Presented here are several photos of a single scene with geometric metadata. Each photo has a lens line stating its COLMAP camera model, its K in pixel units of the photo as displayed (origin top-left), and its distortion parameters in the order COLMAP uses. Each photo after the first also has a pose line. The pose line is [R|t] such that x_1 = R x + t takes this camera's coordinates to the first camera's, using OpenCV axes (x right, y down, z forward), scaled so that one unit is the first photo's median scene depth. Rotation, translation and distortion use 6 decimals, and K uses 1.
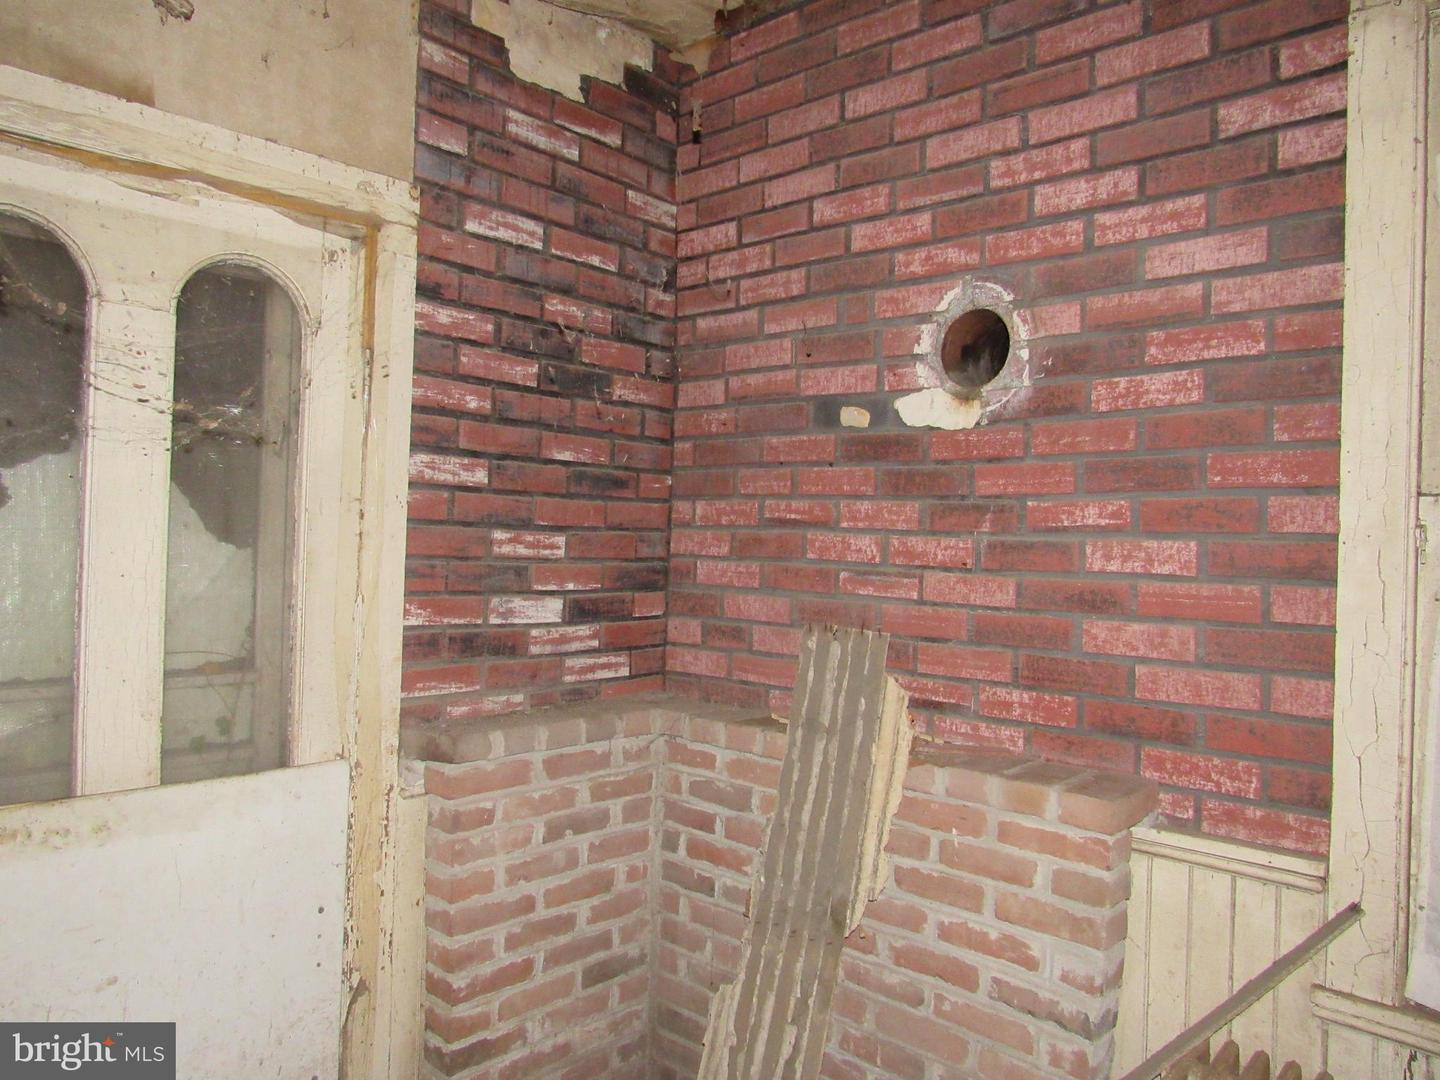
lens RADIAL K [[1039.0, 0, 713.8], [0, 1039.0, 542.0], [0, 0, 1]] dist [-0.023813, 0.010330]
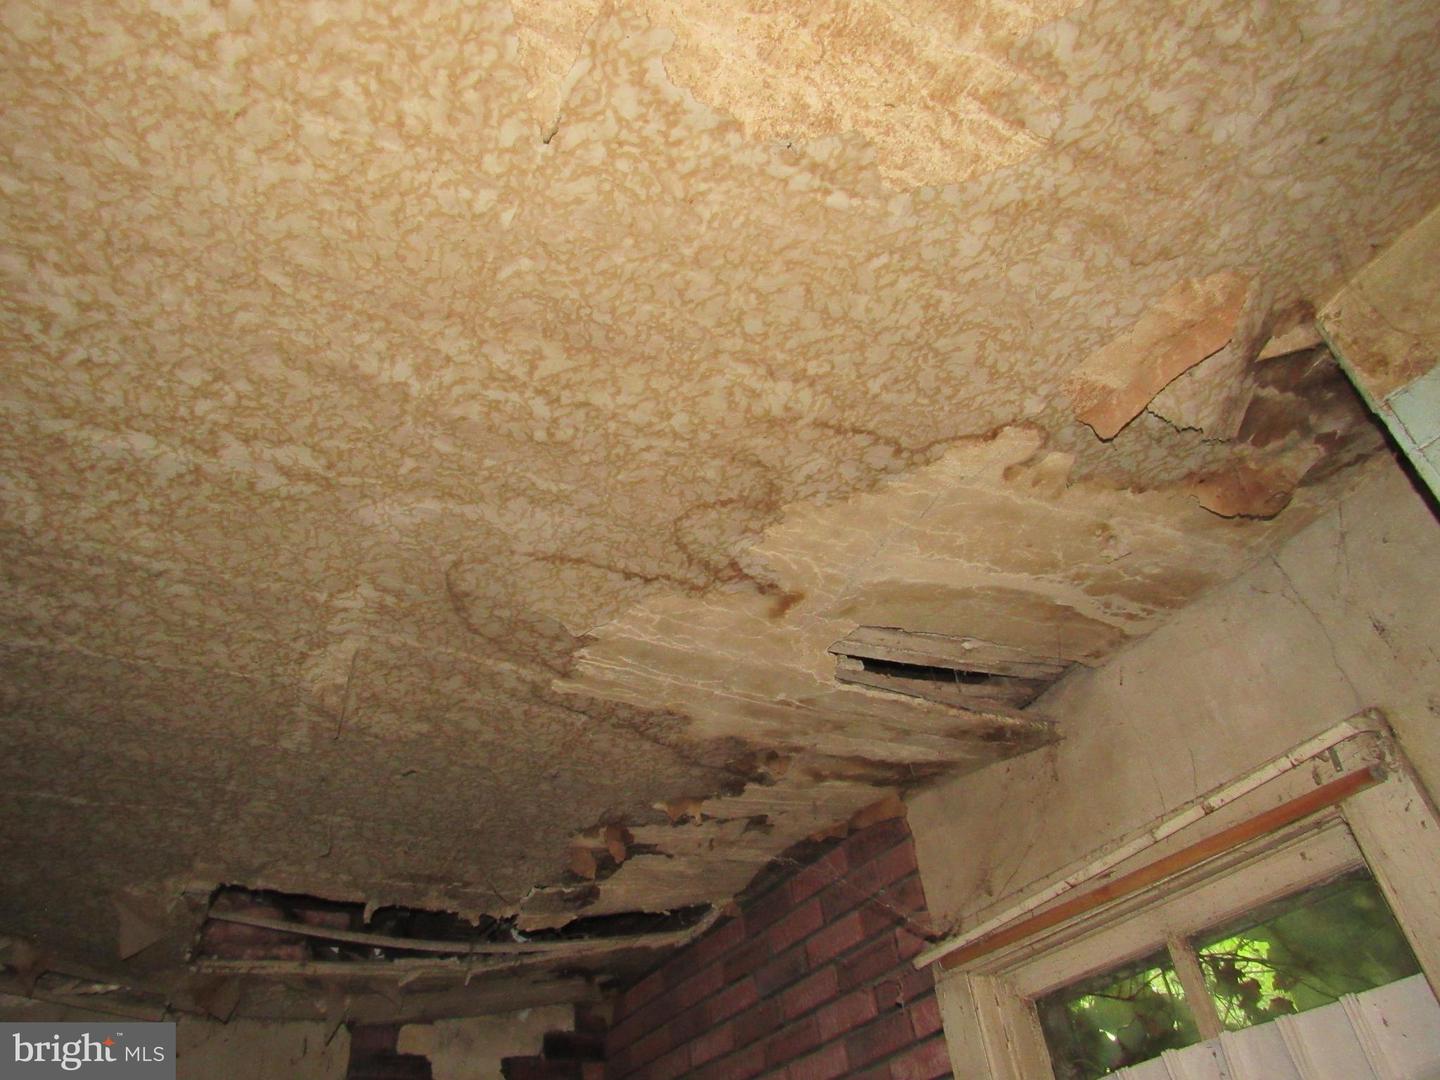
lens RADIAL K [[1039.0, 0, 713.8], [0, 1039.0, 542.0], [0, 0, 1]] dist [-0.023813, 0.010330]
pose [[0.941937, -0.286539, -0.175073, 0.591868], [0.118522, 0.771524, -0.625062, -0.149411], [0.314178, 0.568019, 0.760688, -0.247717]]
